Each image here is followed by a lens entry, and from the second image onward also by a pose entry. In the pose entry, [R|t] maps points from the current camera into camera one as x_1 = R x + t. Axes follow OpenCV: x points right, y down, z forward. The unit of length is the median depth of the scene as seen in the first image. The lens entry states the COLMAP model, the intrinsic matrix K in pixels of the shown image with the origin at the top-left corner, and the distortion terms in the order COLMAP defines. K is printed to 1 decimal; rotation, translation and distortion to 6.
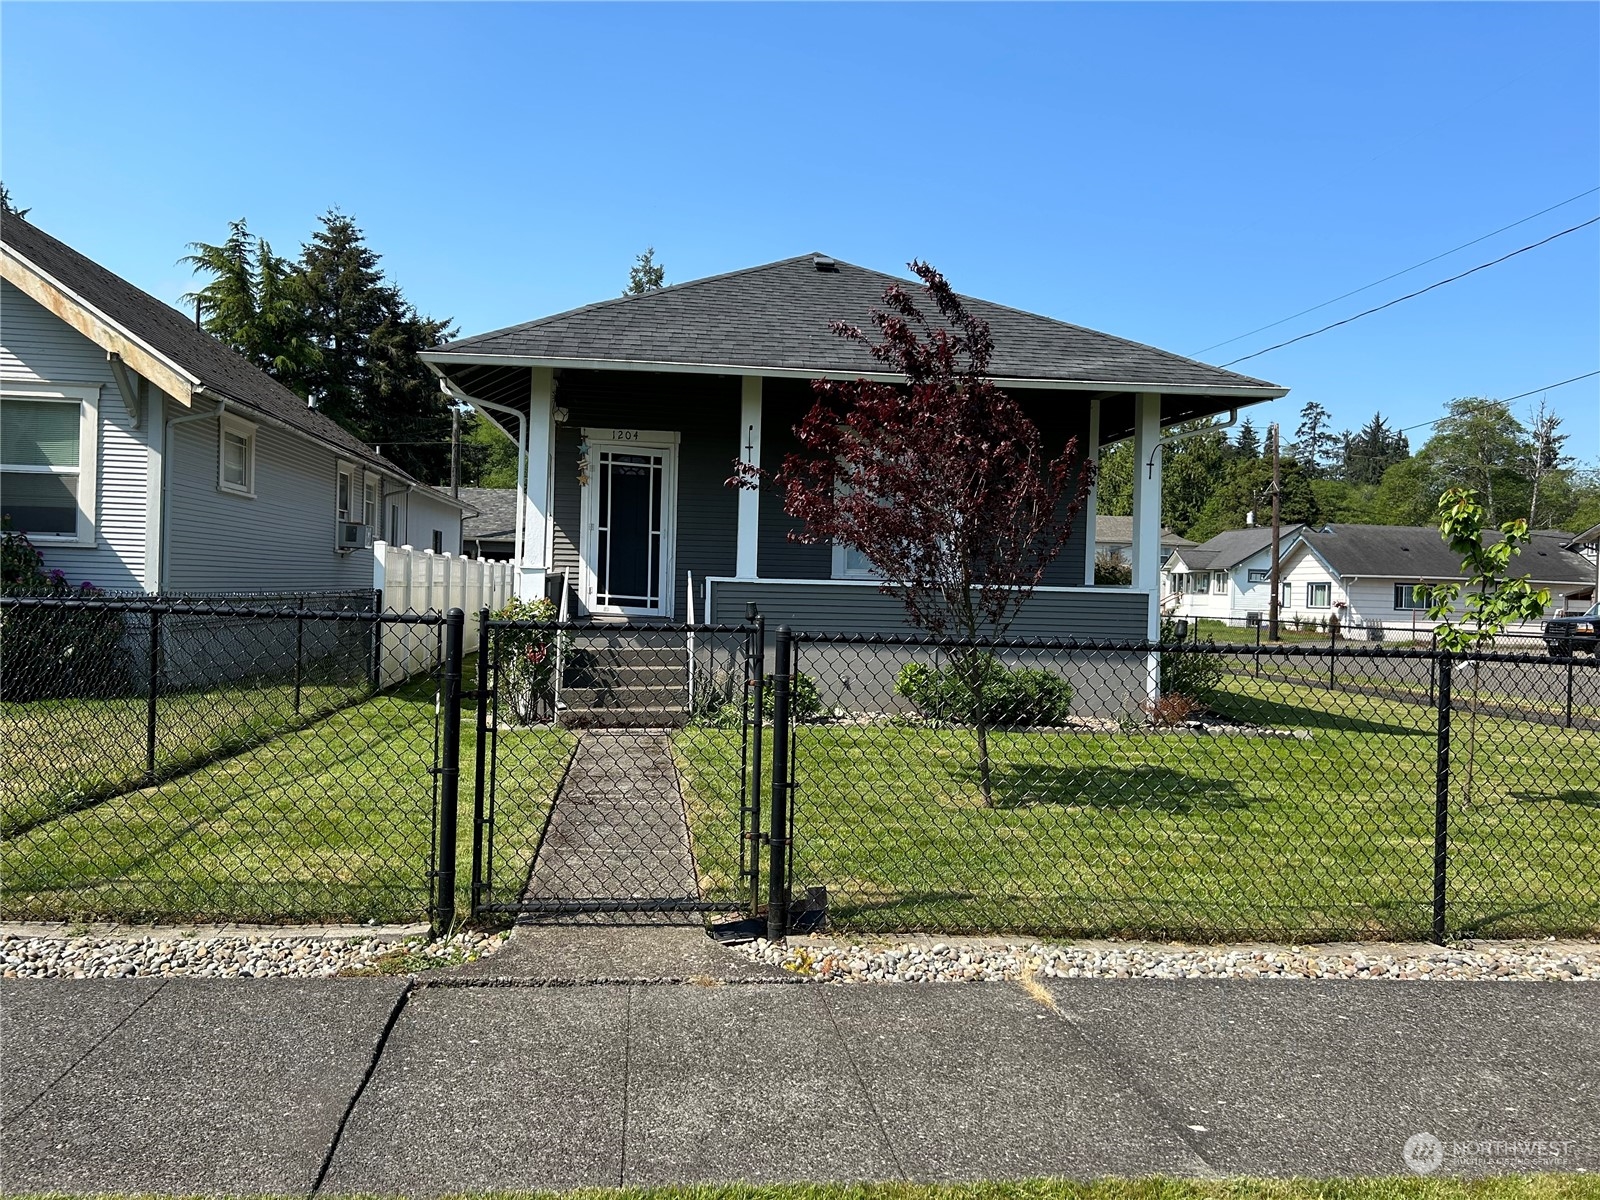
lens RADIAL K [[1199.5, 0, 791.3], [0, 1199.5, 605.7], [0, 0, 1]] dist [0.042806, -0.039457]
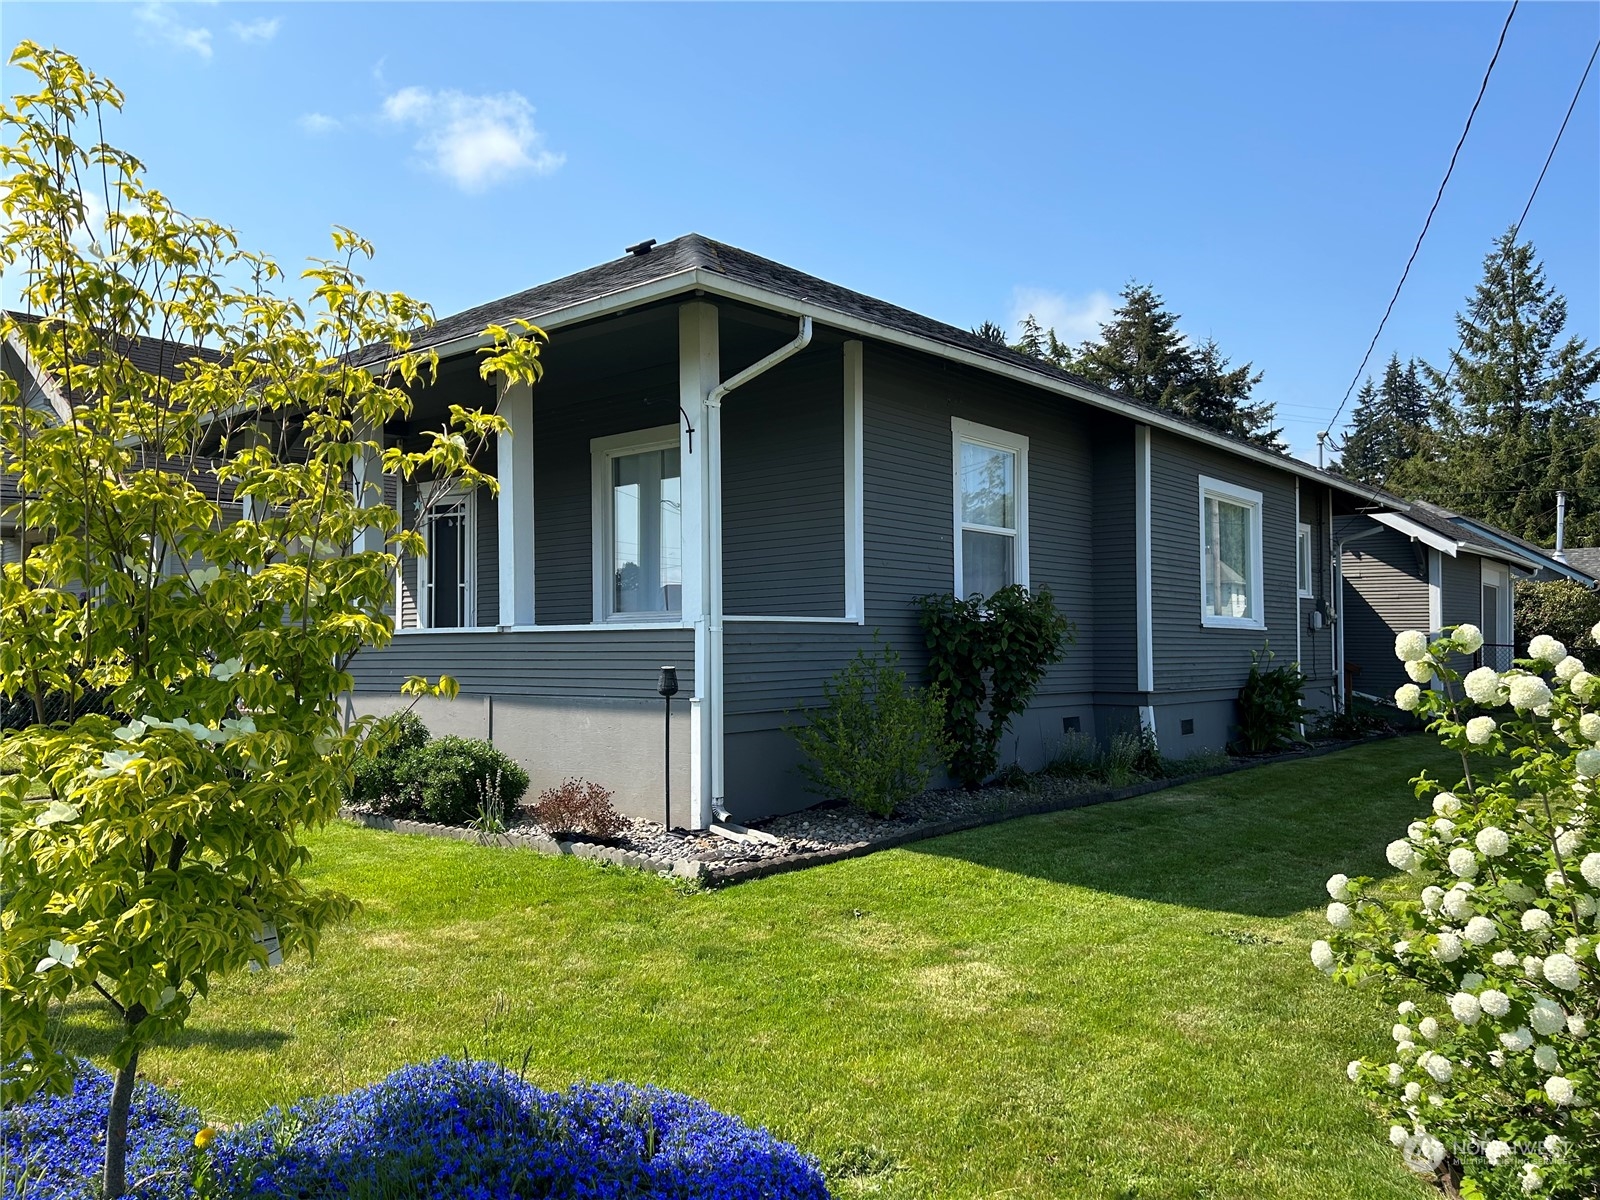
lens RADIAL K [[1199.5, 0, 788.1], [0, 1199.5, 604.5], [0, 0, 1]] dist [0.042806, -0.039457]
pose [[0.680577, -0.057737, -0.730398, 0.161890], [0.014149, 0.997740, -0.065686, 0.004012], [0.732540, 0.034370, 0.679856, 0.122592]]
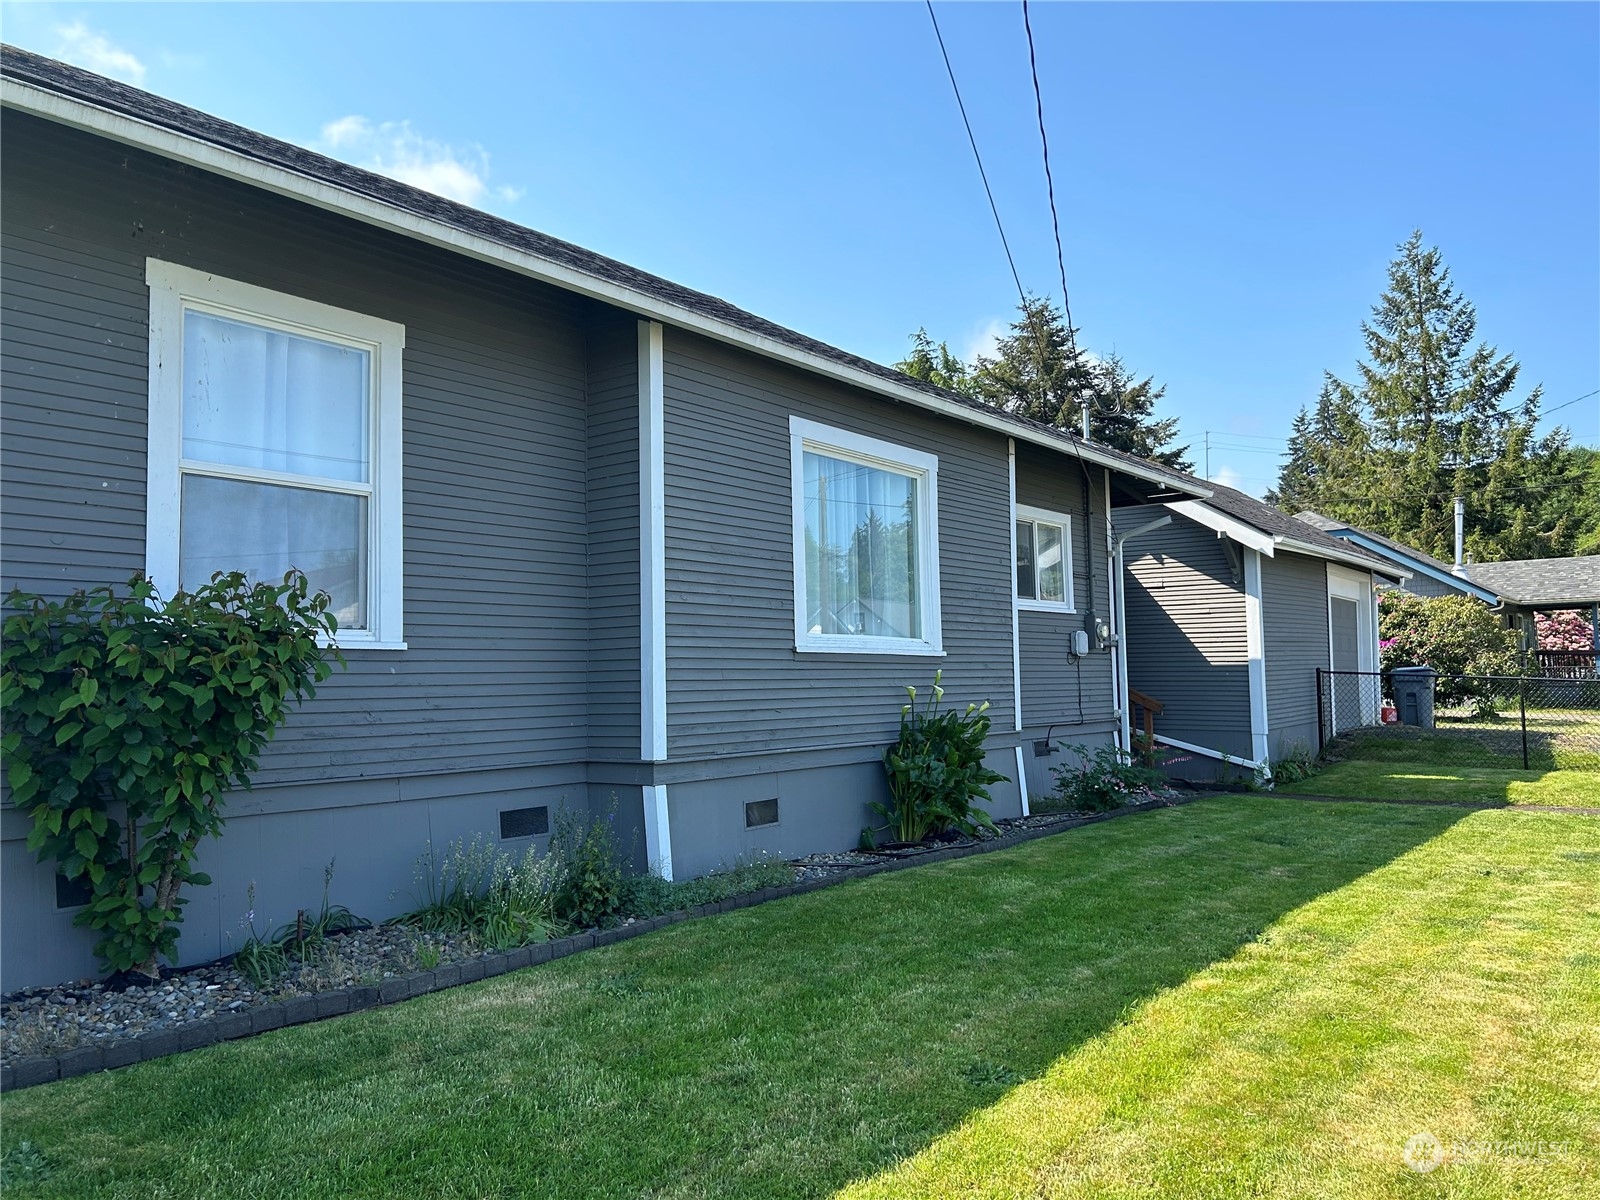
lens RADIAL K [[1199.5, 0, 789.8], [0, 1199.5, 595.4], [0, 0, 1]] dist [0.042806, -0.039457]
pose [[0.704751, -0.095652, -0.702977, 0.150910], [0.031927, 0.994142, -0.103262, 0.002625], [0.708736, 0.050330, 0.703677, 0.223565]]
